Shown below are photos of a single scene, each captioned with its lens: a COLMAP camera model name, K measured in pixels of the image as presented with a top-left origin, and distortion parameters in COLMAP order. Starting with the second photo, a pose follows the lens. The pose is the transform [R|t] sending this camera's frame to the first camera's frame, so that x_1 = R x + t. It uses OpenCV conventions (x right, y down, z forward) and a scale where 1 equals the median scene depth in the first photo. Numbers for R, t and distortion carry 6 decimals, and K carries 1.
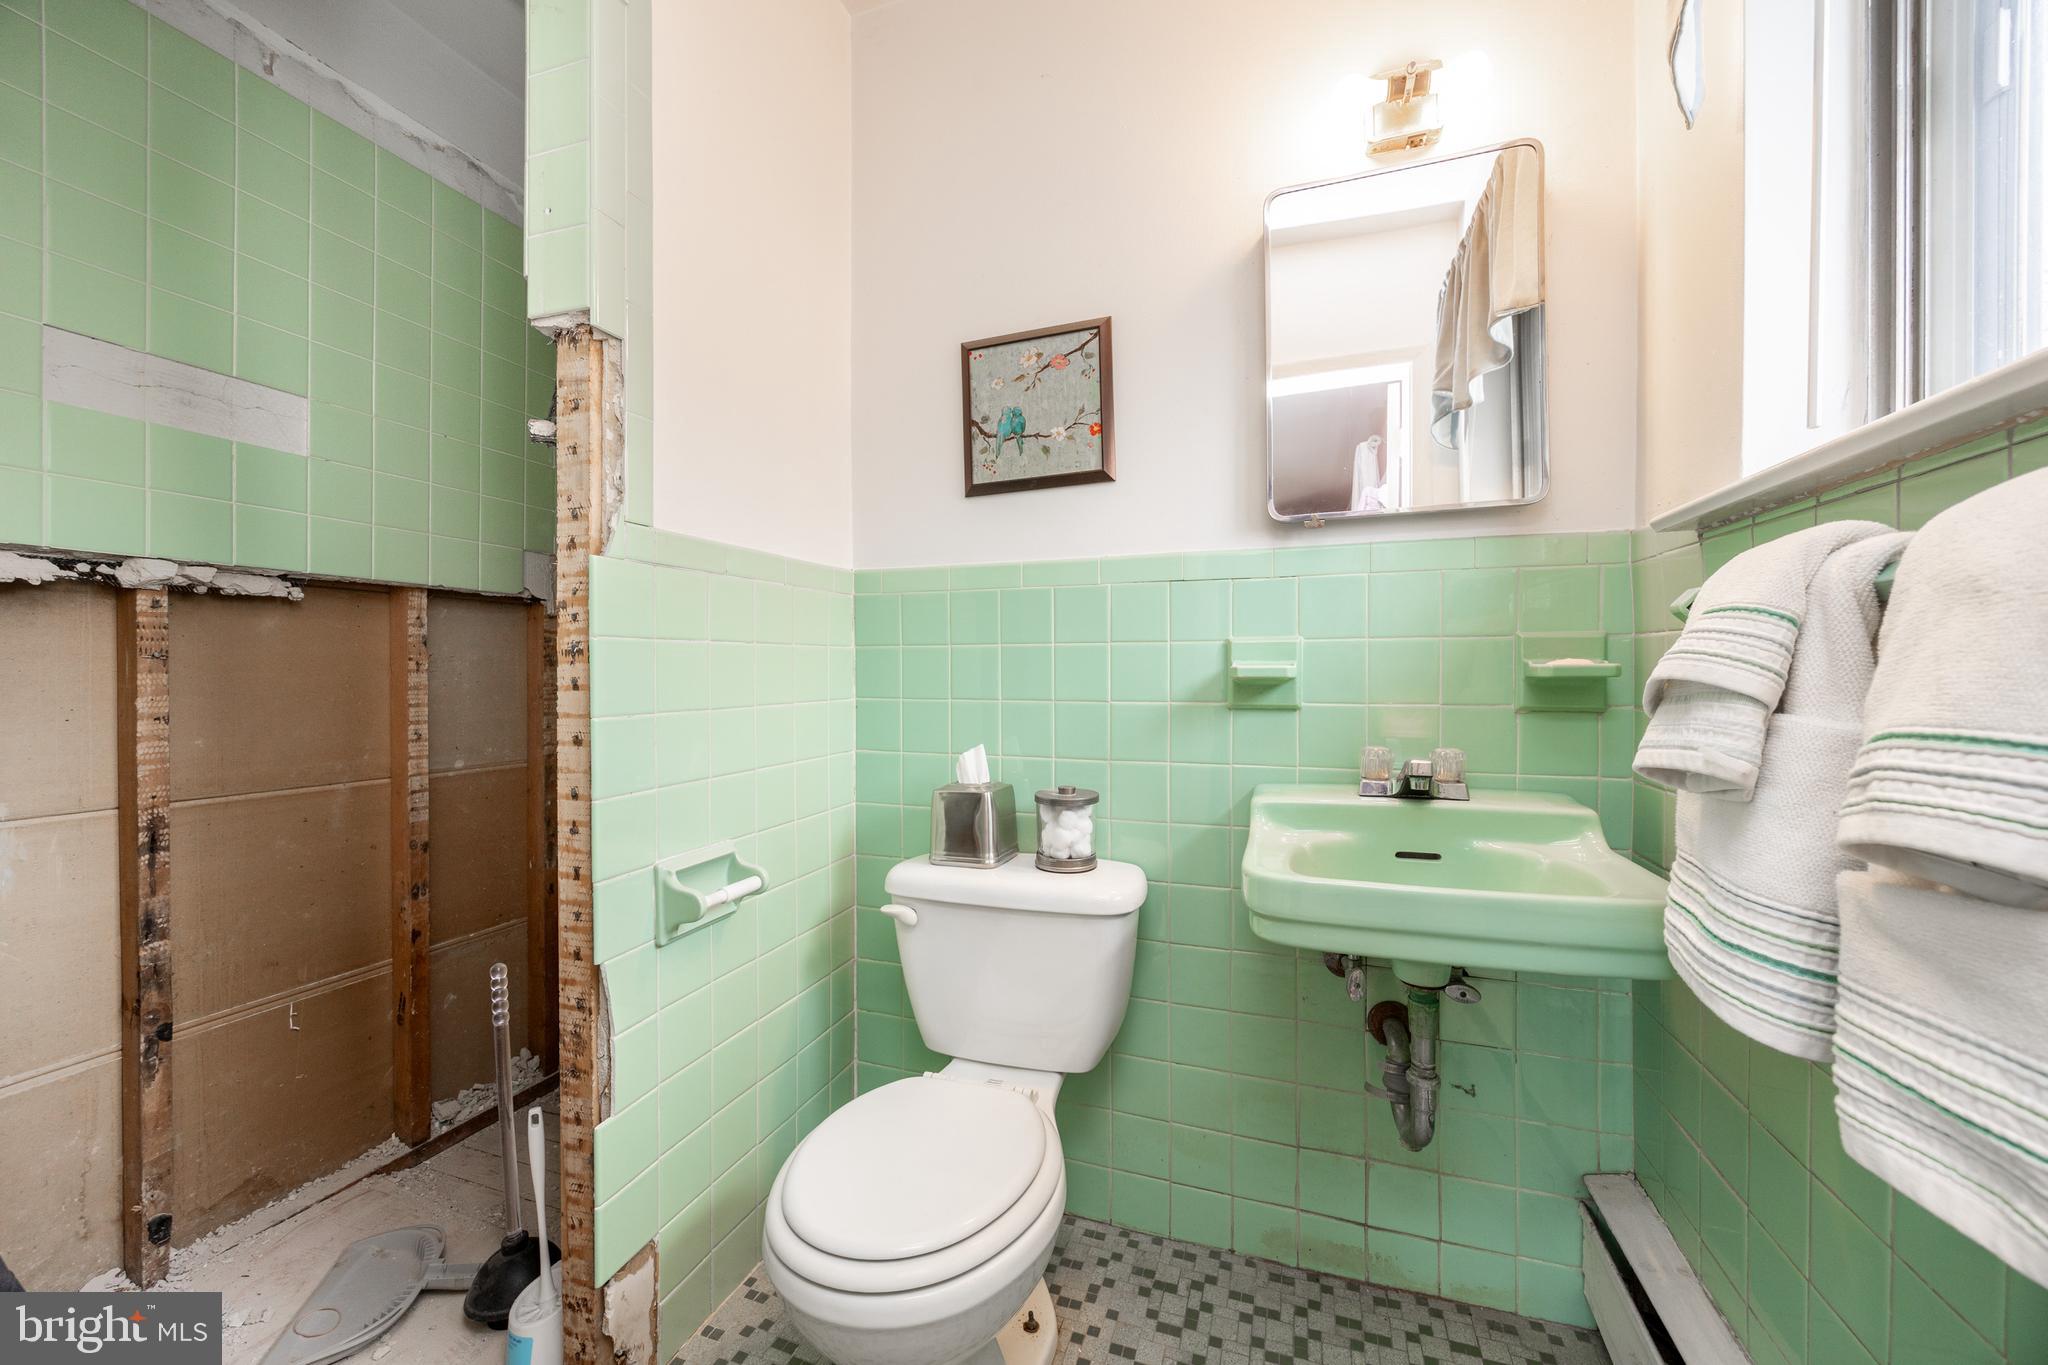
lens RADIAL K [[784.8, 0, 1024.7], [0, 784.8, 672.0], [0, 0, 1]] dist [-0.000872, 0.000492]
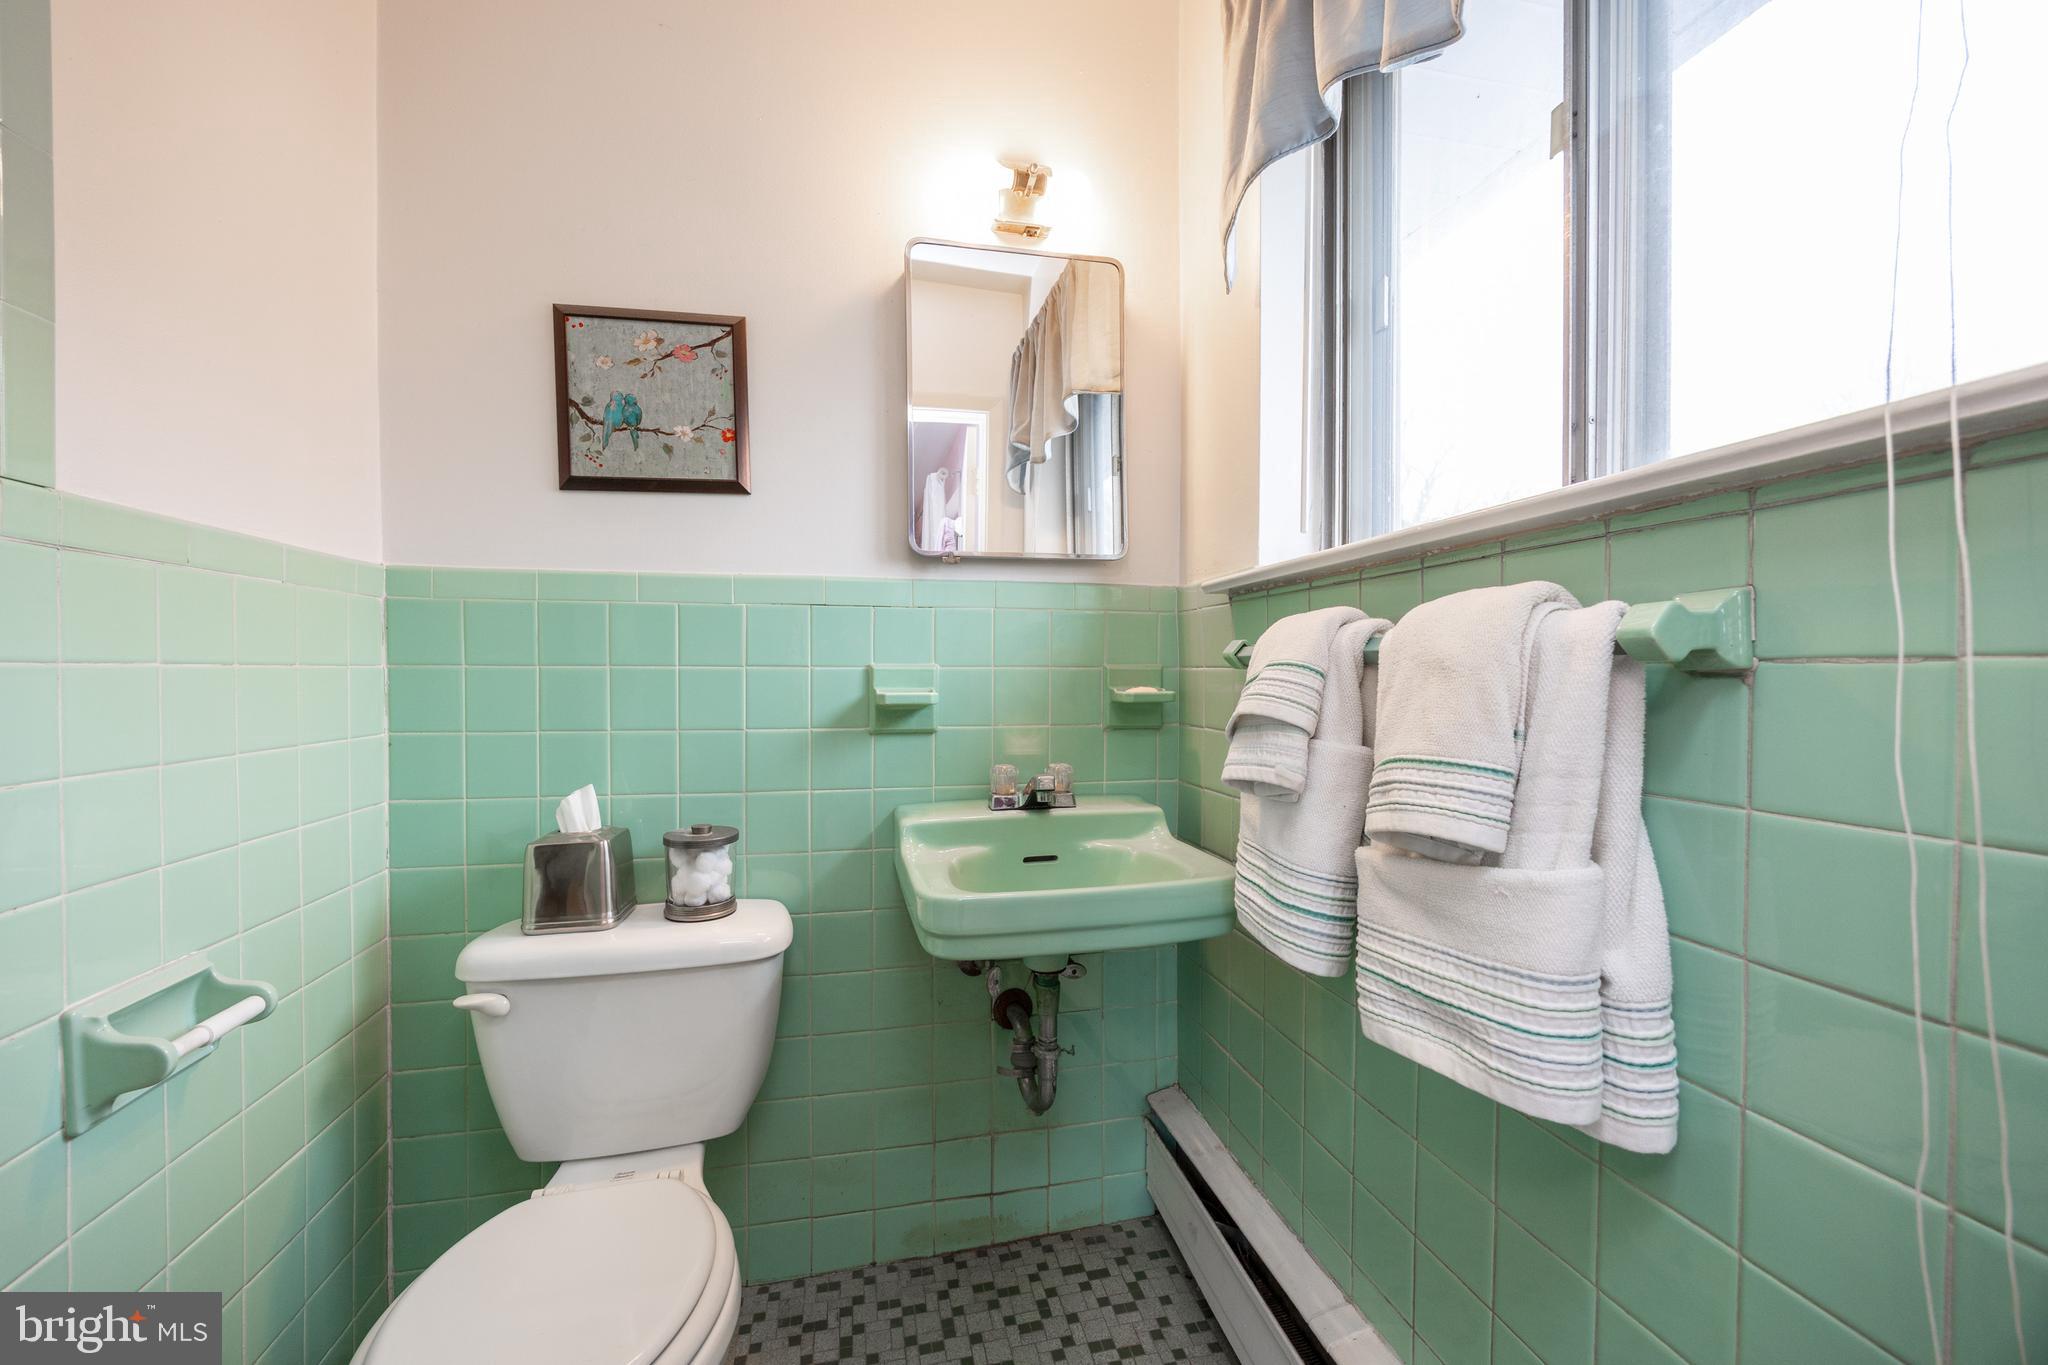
lens RADIAL K [[784.6, 0, 1037.7], [0, 784.6, 686.9], [0, 0, 1]] dist [0.001098, 0.000401]
pose [[0.850400, -0.000307, 0.526137, -0.100965], [-0.002810, 0.999983, 0.005126, -0.022207], [-0.526130, -0.005838, 0.850384, 0.022608]]
